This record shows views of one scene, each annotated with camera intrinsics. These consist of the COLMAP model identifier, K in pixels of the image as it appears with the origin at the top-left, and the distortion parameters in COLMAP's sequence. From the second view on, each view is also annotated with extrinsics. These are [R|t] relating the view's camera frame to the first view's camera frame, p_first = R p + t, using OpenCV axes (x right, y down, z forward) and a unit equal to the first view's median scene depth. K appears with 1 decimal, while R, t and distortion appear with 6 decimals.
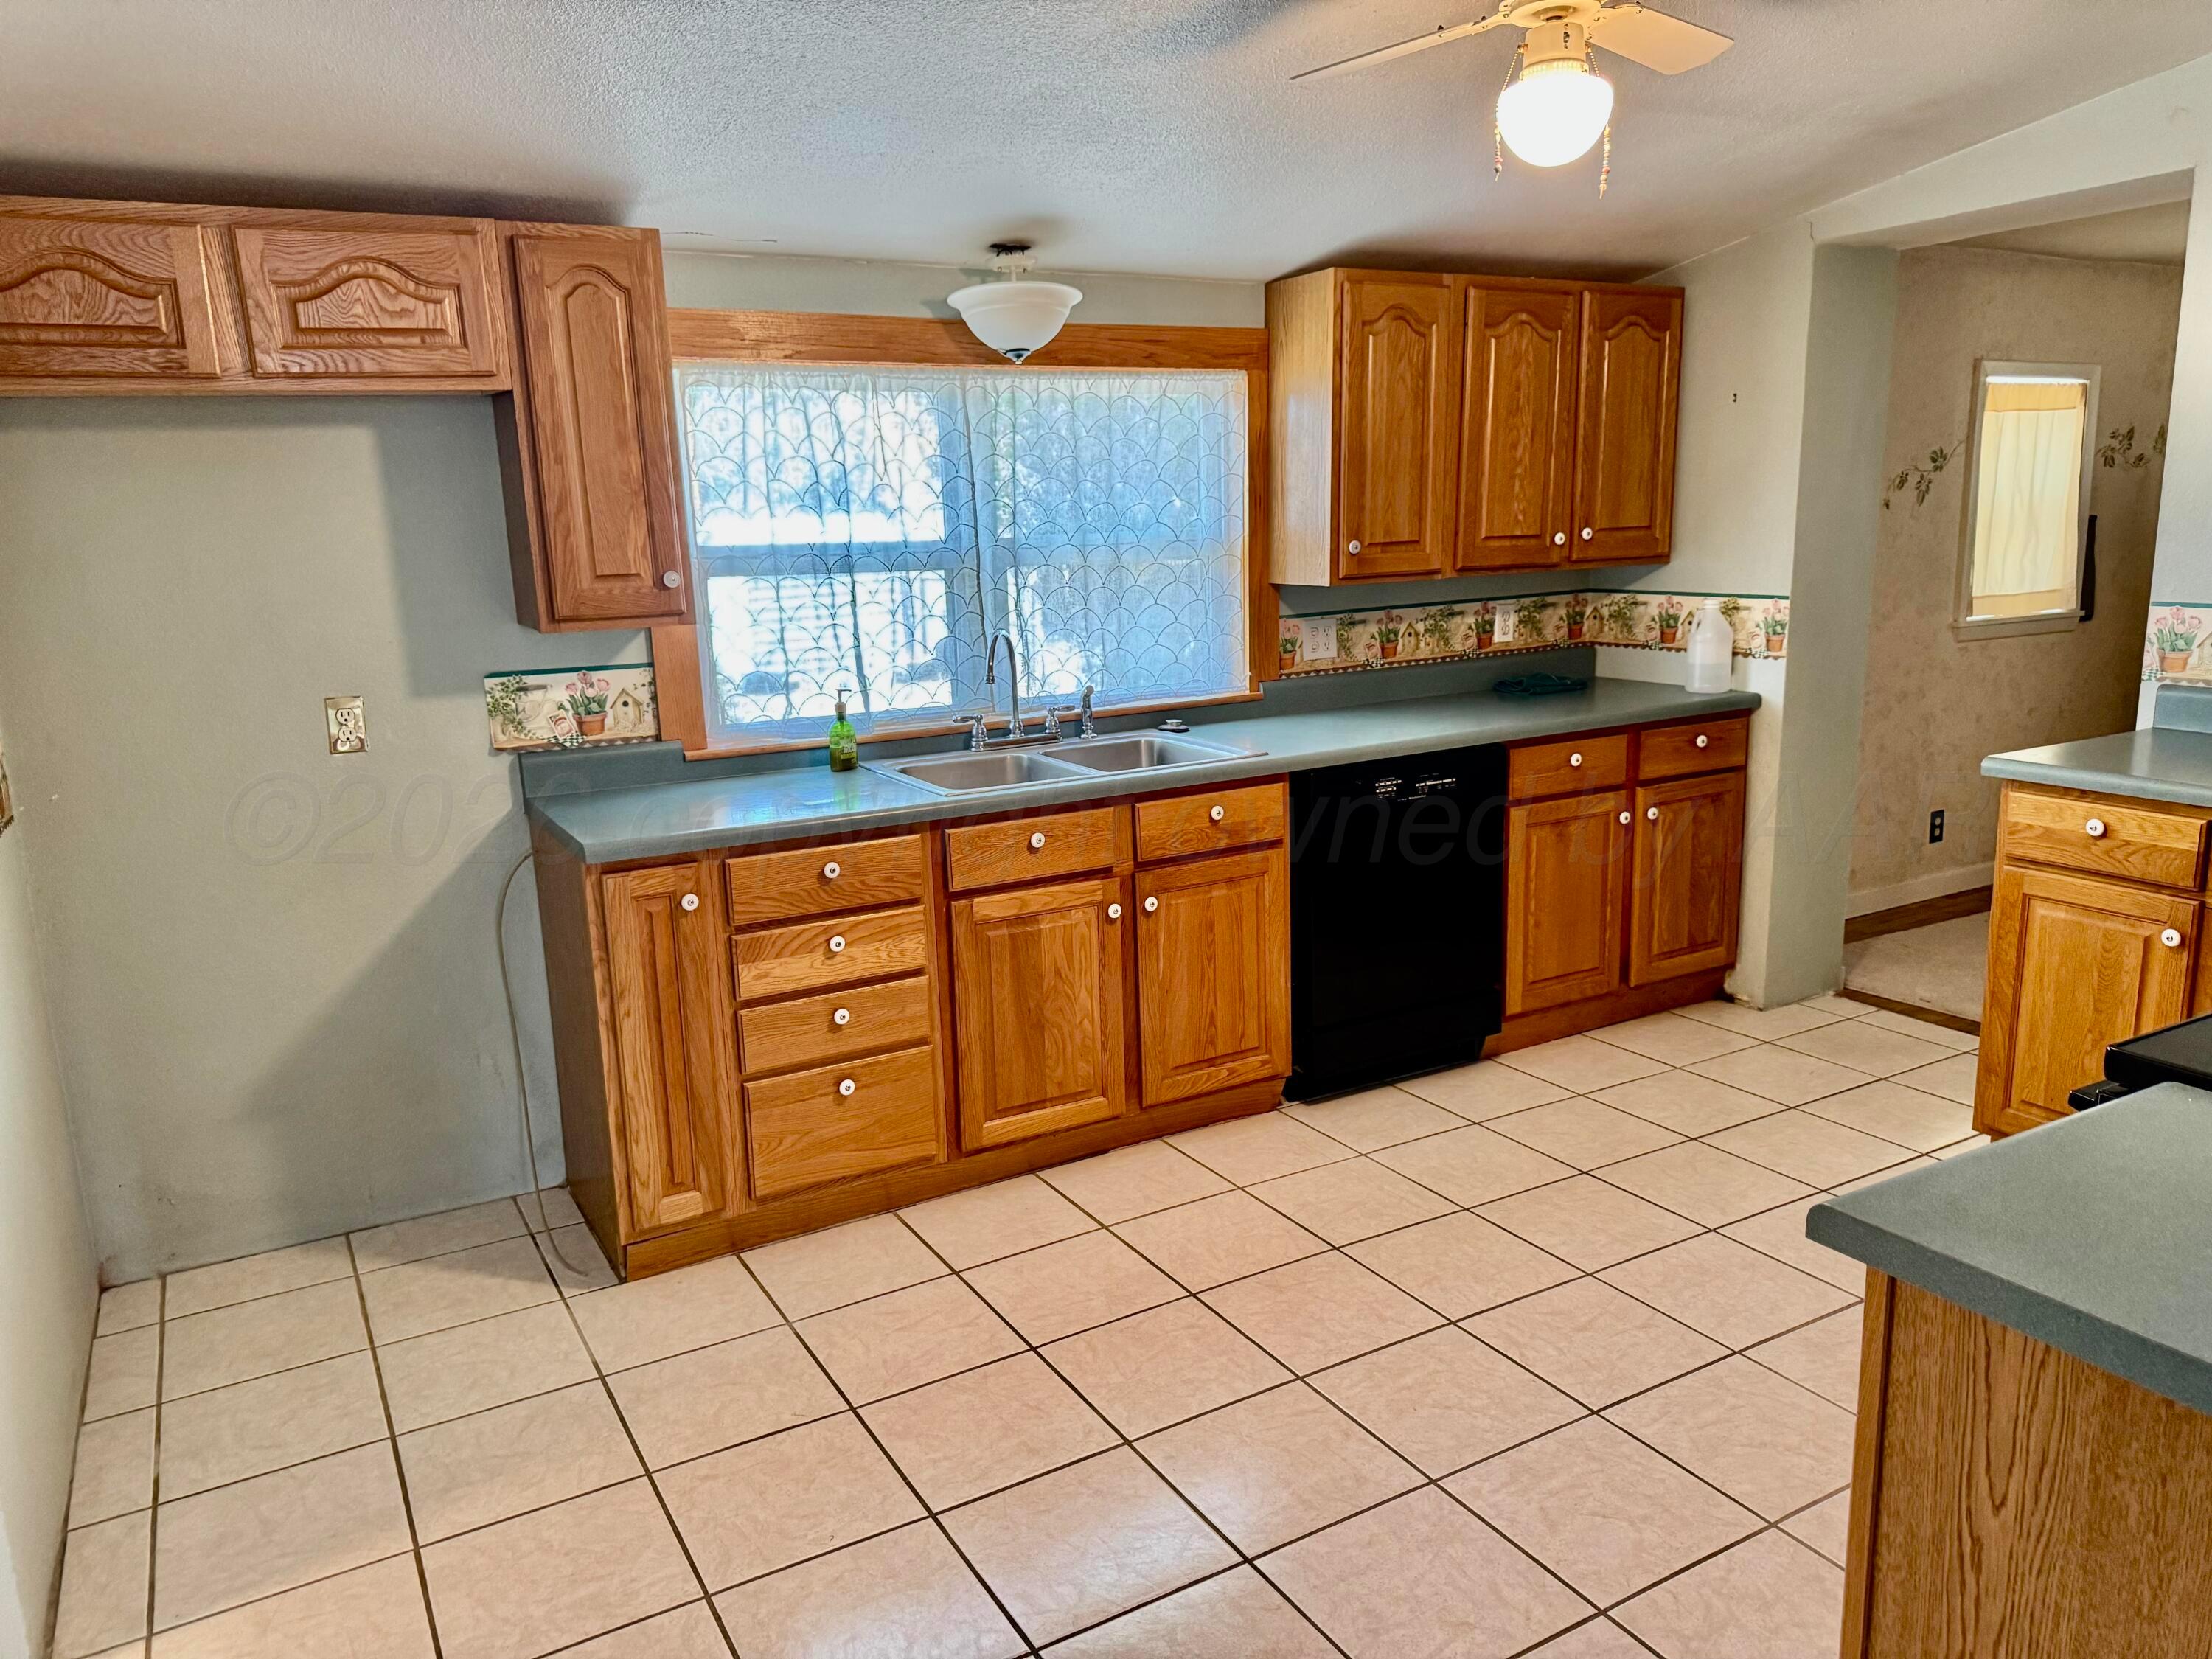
lens RADIAL K [[1559.8, 0, 1100.1], [0, 1559.8, 839.4], [0, 0, 1]] dist [0.028813, -0.006191]
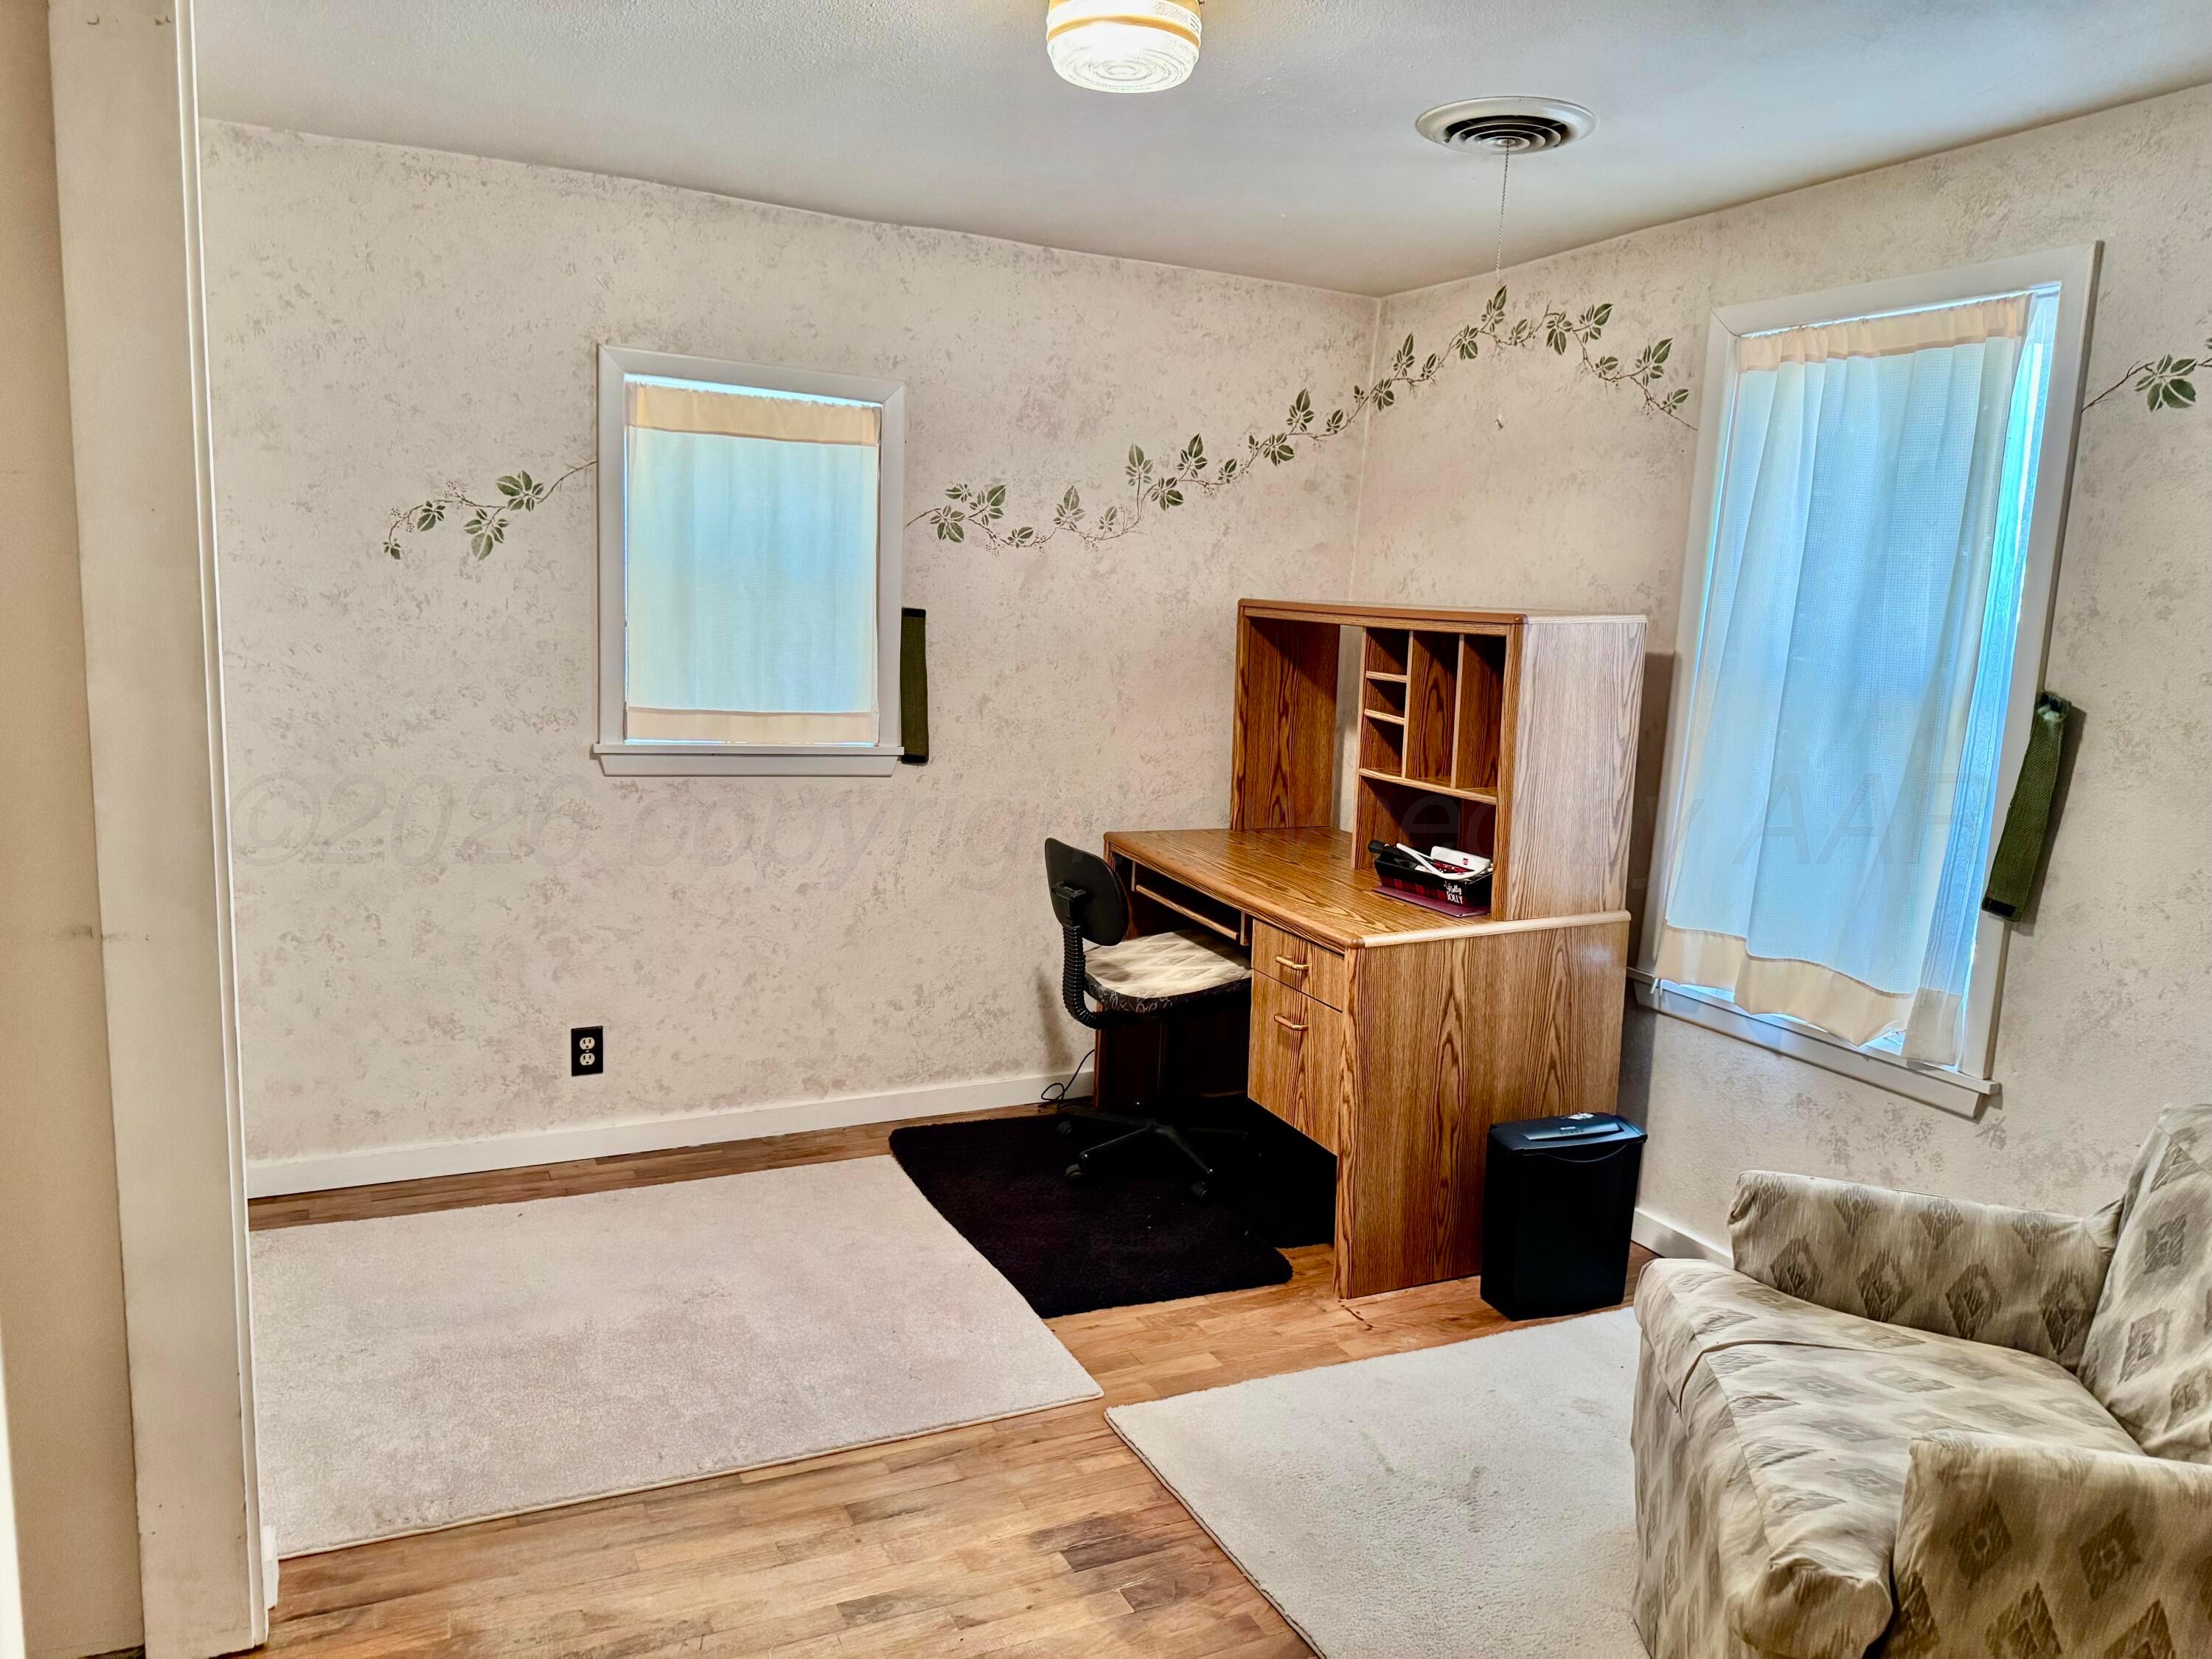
lens RADIAL K [[1559.8, 0, 1107.3], [0, 1559.8, 849.5], [0, 0, 1]] dist [0.028813, -0.006191]
pose [[0.995099, 0.085312, -0.050003, 1.216127], [-0.087693, 0.995014, -0.047517, -0.125844], [0.045700, 0.051669, 0.997618, 0.553546]]
